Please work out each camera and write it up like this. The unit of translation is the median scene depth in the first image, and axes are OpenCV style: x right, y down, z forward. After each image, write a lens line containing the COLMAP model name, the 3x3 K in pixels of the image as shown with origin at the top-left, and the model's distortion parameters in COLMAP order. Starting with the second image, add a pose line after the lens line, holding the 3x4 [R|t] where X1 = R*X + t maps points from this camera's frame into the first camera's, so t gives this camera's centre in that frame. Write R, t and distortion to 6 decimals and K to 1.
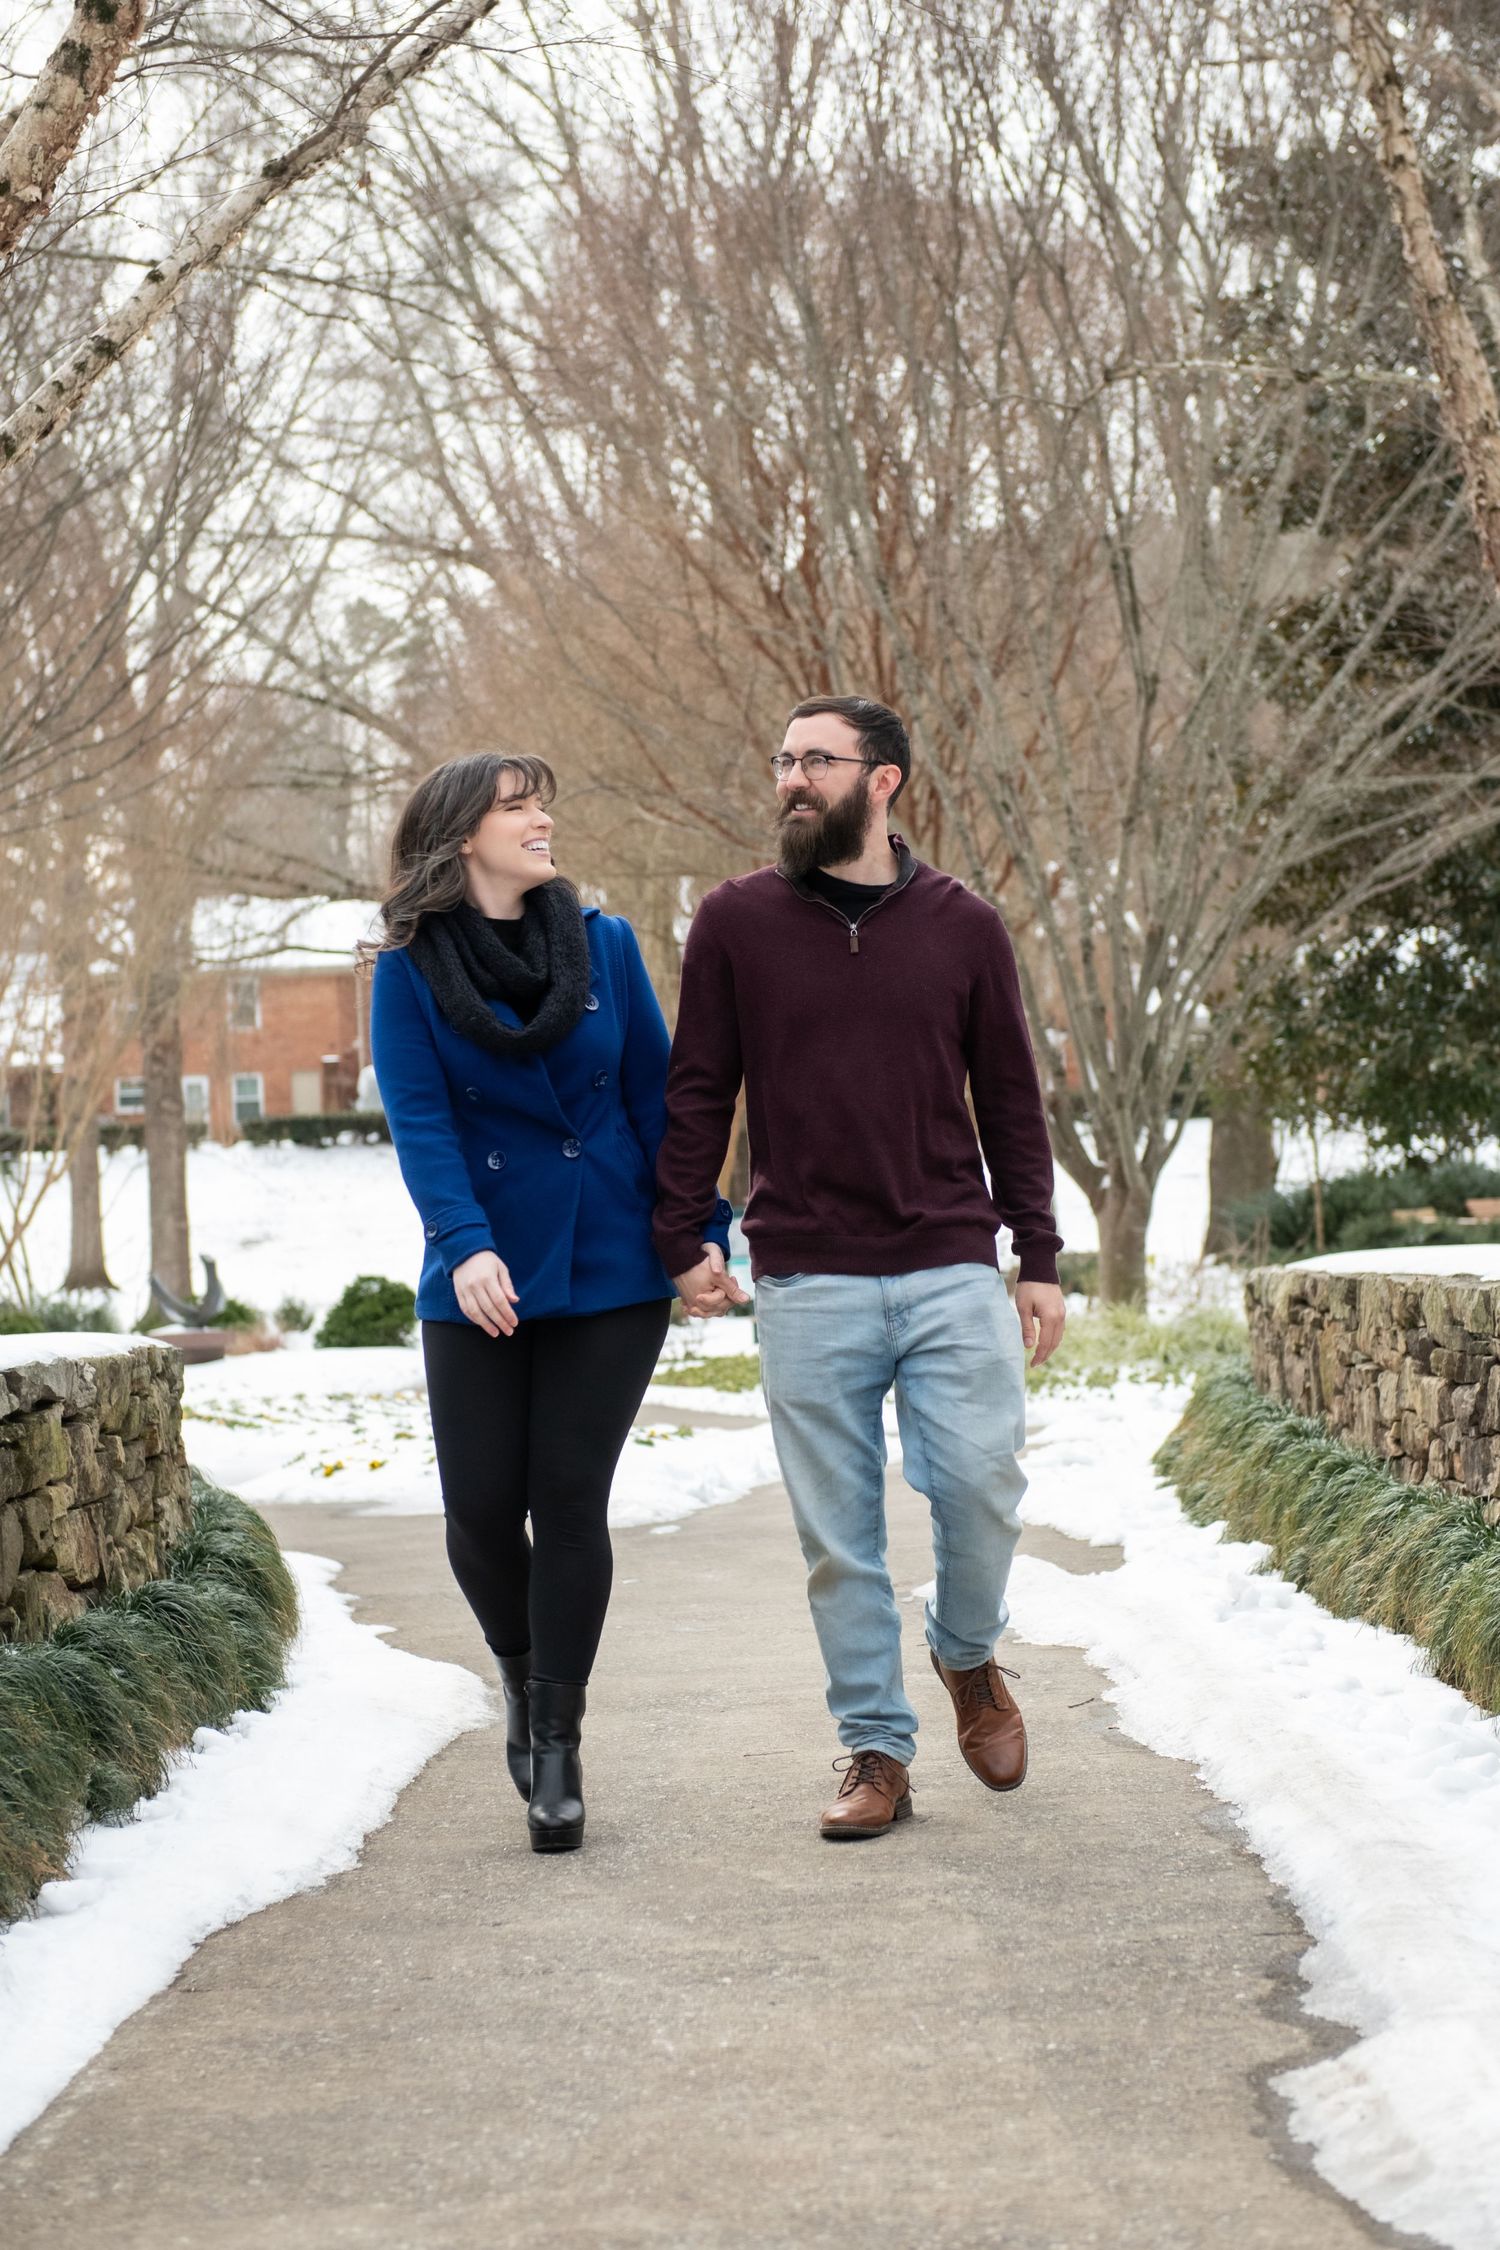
lens RADIAL K [[3819.0, 0, 741.9], [0, 3819.0, 1133.1], [0, 0, 1]] dist [0.138321, -0.071632]
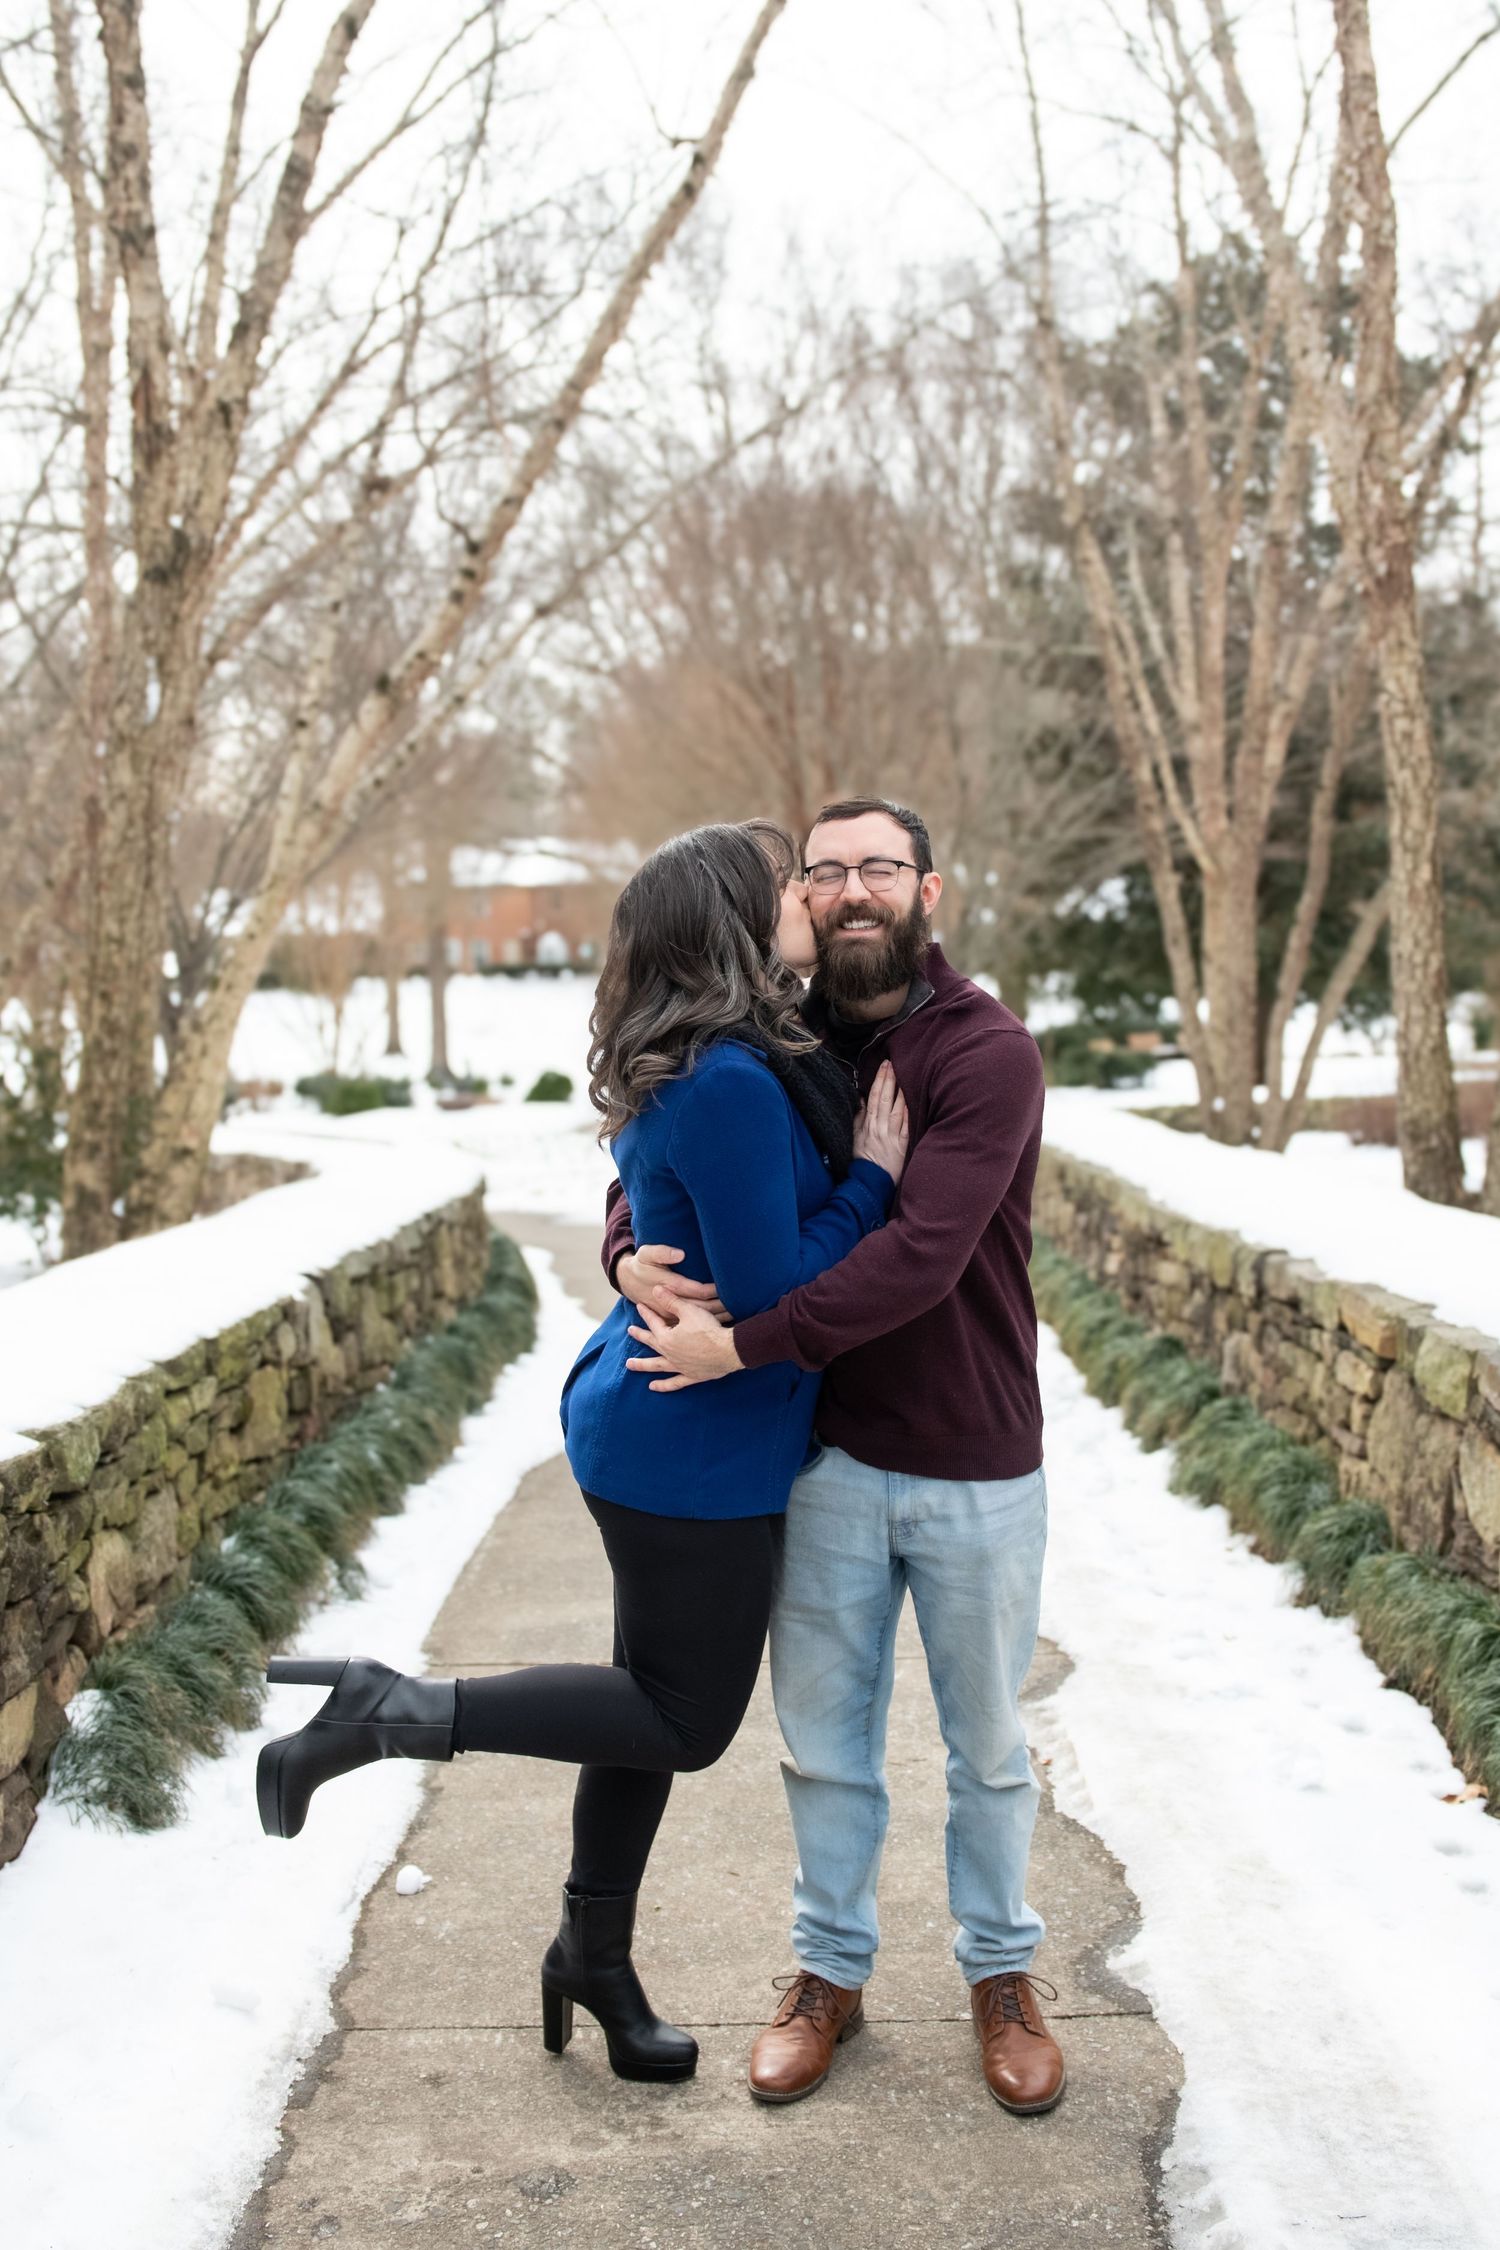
lens RADIAL K [[2256.9, 0, 750.7], [0, 2256.9, 1091.8], [0, 0, 1]] dist [0.007919, 0.006283]
pose [[0.999773, 0.020595, 0.005382, -0.006736], [-0.020977, 0.996189, 0.084666, -0.084649], [-0.003618, -0.084760, 0.996395, -0.212700]]
